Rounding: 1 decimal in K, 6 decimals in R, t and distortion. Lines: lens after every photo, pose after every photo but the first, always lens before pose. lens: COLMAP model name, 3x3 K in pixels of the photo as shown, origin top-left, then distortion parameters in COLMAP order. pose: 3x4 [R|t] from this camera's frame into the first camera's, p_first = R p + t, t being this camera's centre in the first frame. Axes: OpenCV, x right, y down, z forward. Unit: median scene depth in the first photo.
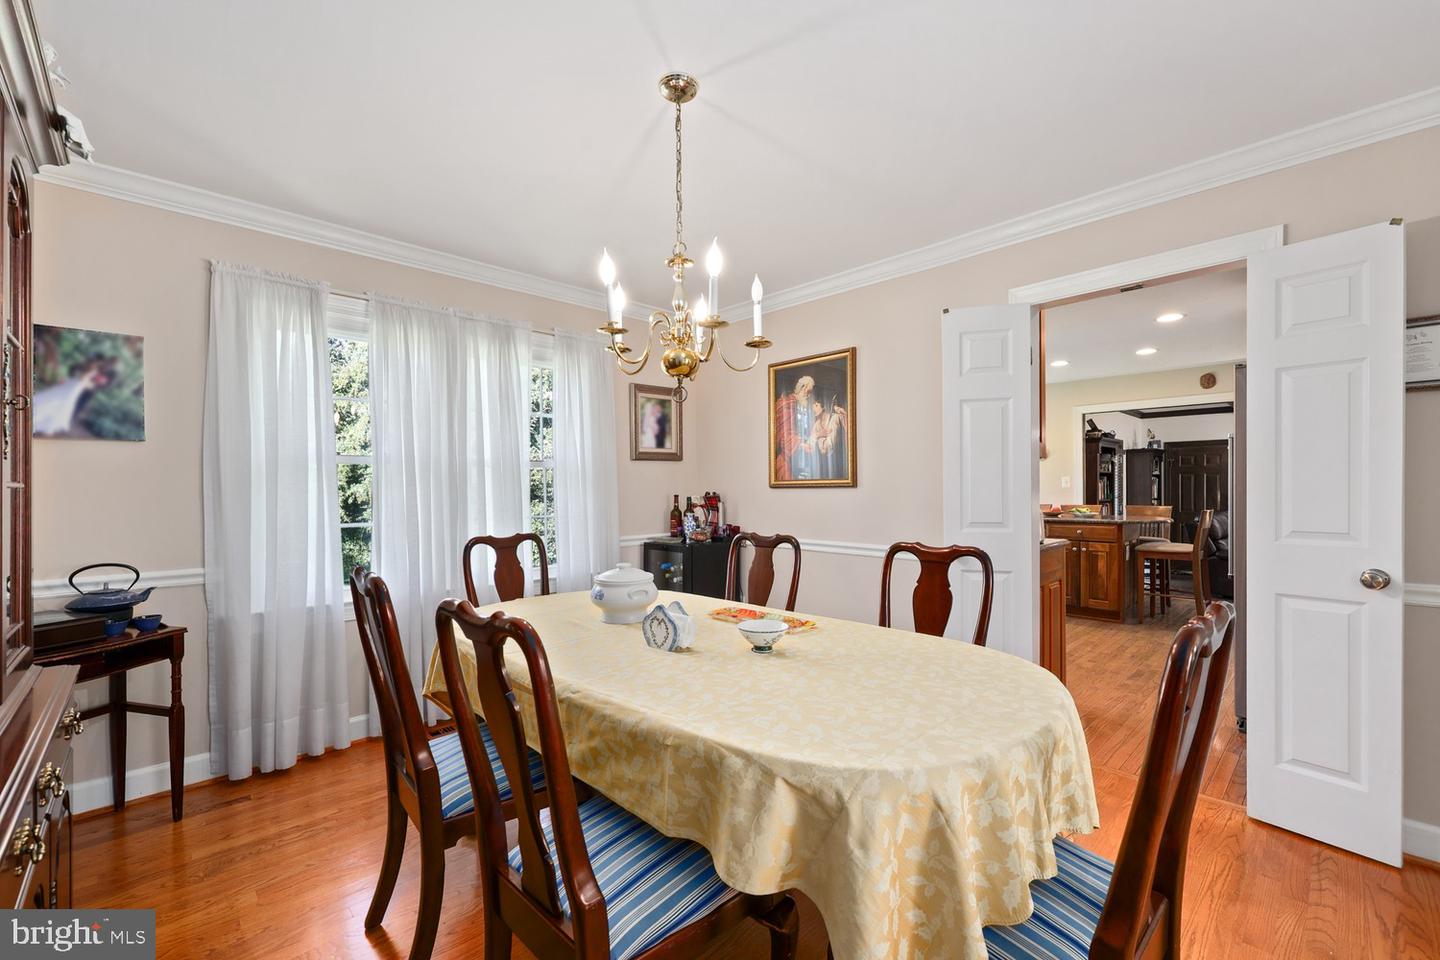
lens RADIAL K [[595.5, 0, 725.6], [0, 595.5, 488.7], [0, 0, 1]] dist [-0.000531, 0.000381]
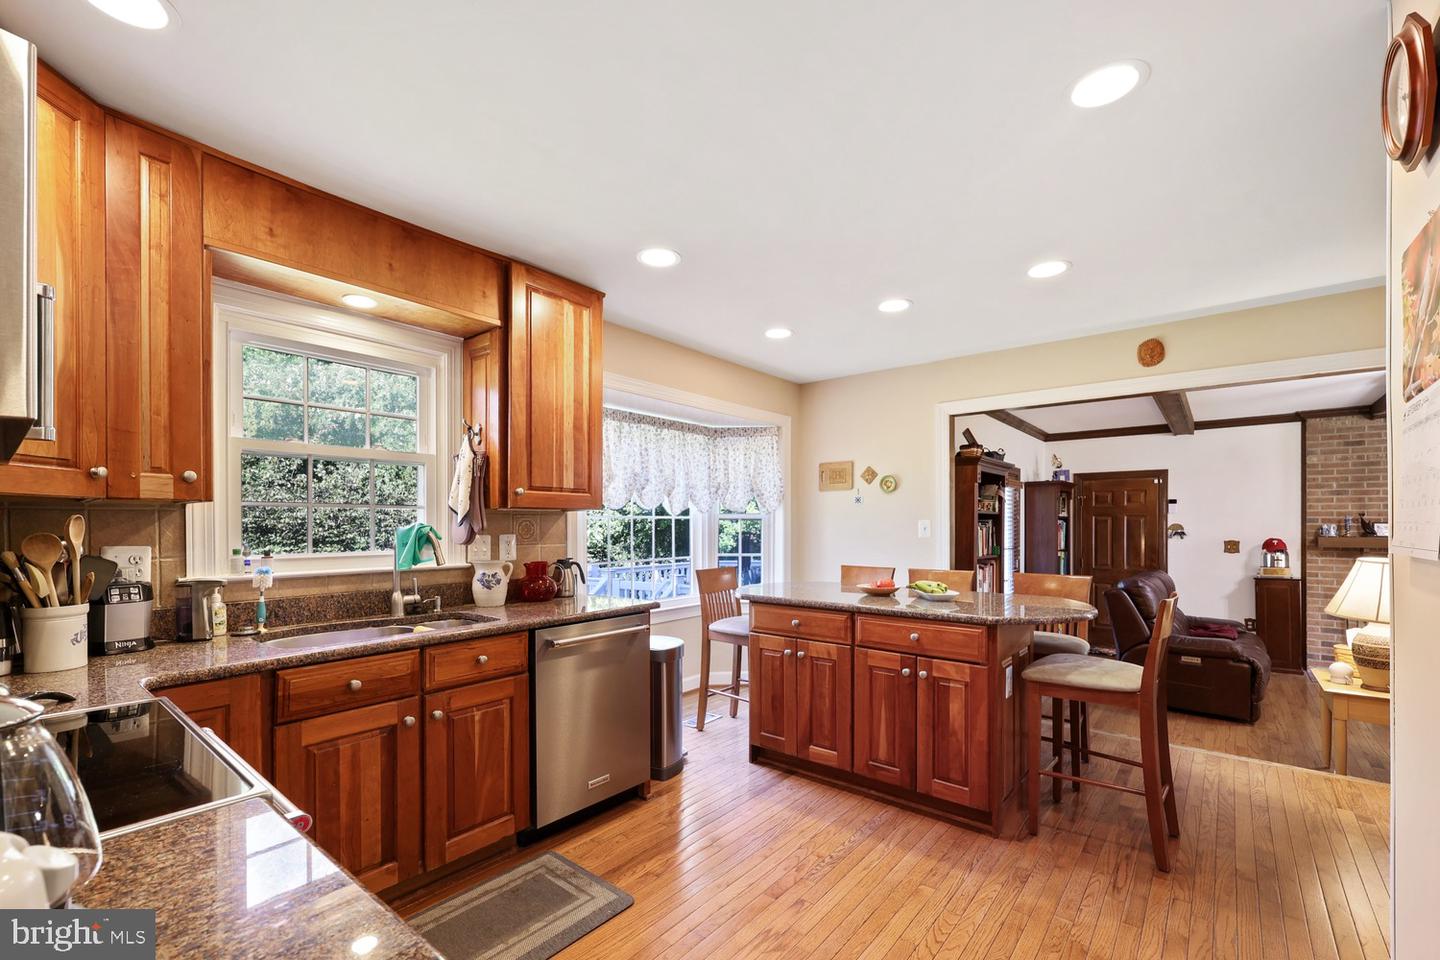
lens RADIAL K [[611.0, 0, 716.3], [0, 611.0, 522.2], [0, 0, 1]] dist [0.002549, 0.000053]
pose [[0.993861, 0.008331, 0.110319, 0.279086], [-0.007676, 0.999950, -0.006363, -0.011477], [-0.110367, 0.005477, 0.993876, 0.387098]]
